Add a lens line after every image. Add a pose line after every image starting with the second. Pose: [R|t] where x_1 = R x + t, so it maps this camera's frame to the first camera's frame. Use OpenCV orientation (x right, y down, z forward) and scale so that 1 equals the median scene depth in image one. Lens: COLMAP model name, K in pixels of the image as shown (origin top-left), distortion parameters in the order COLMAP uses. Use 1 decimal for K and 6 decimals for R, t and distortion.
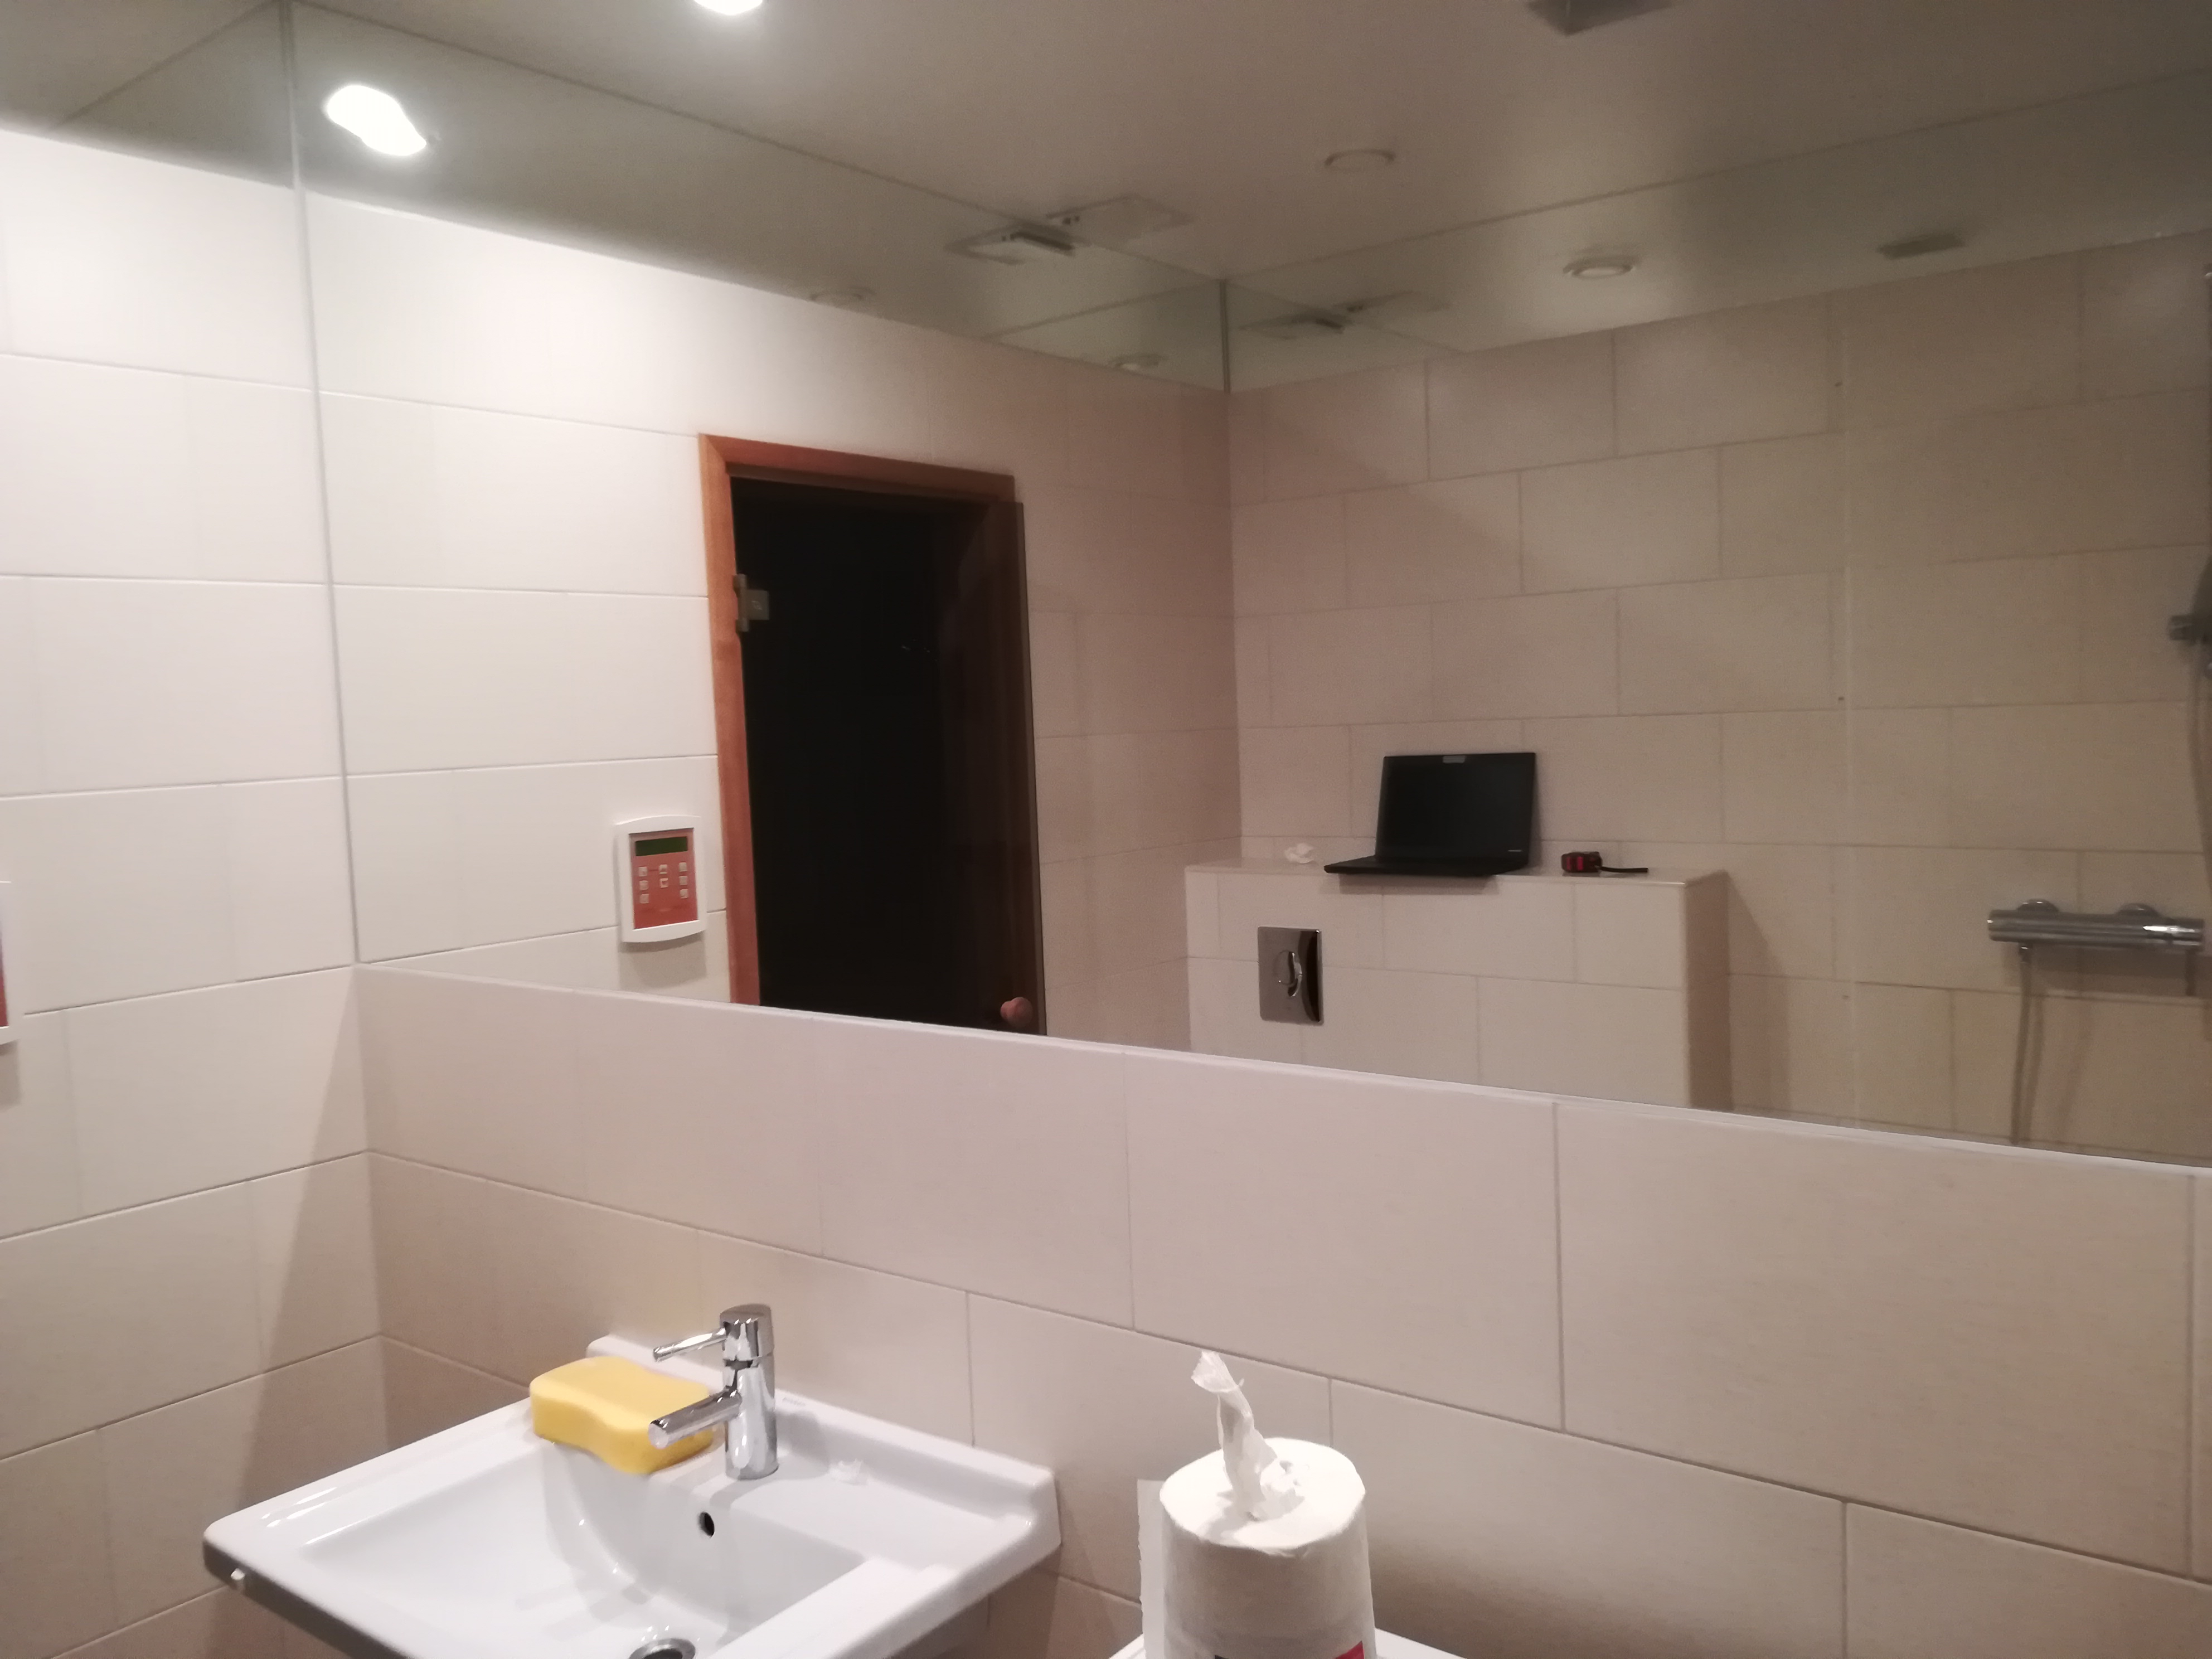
lens RADIAL K [[1745.5, 0, 1147.9], [0, 1745.5, 834.6], [0, 0, 1]] dist [0.054256, -0.088043]
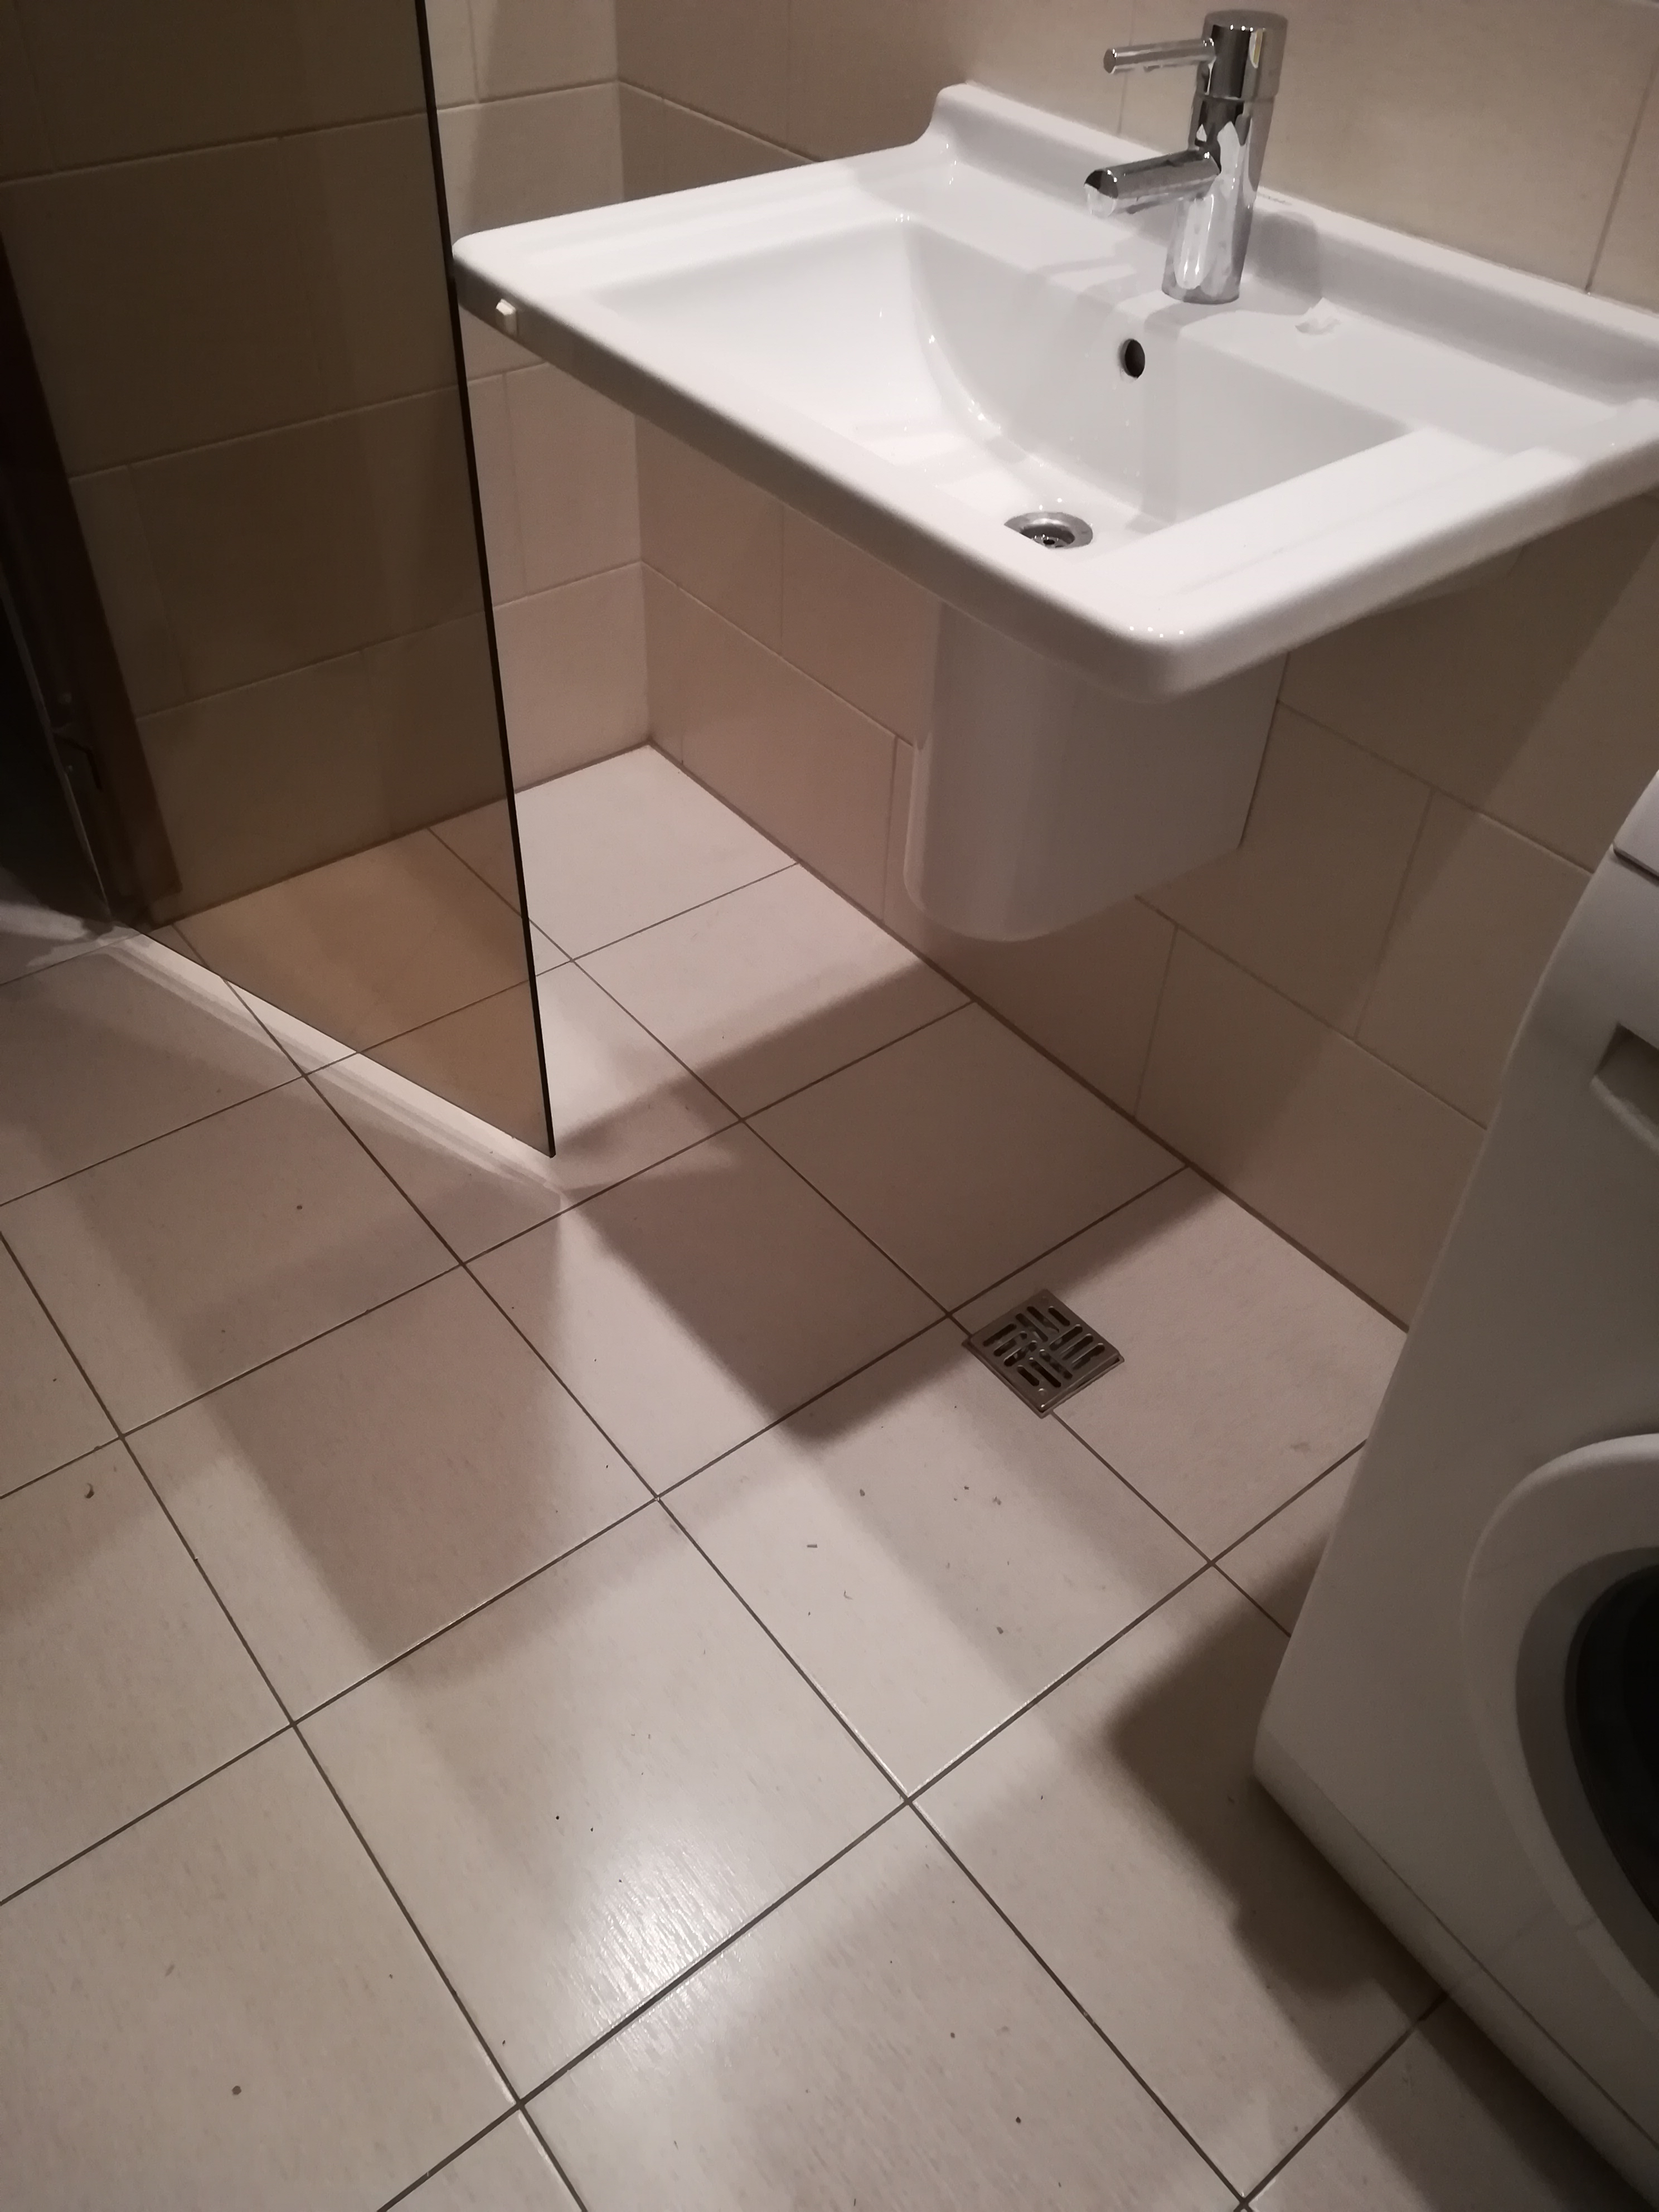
lens RADIAL K [[1745.5, 0, 844.0], [0, 1745.5, 1110.7], [0, 0, 1]] dist [0.054256, -0.088043]
pose [[0.965984, 0.217352, -0.140121, -0.197639], [-0.083675, 0.775389, 0.625916, 0.197857], [0.244692, -0.592900, 0.767200, 0.271861]]
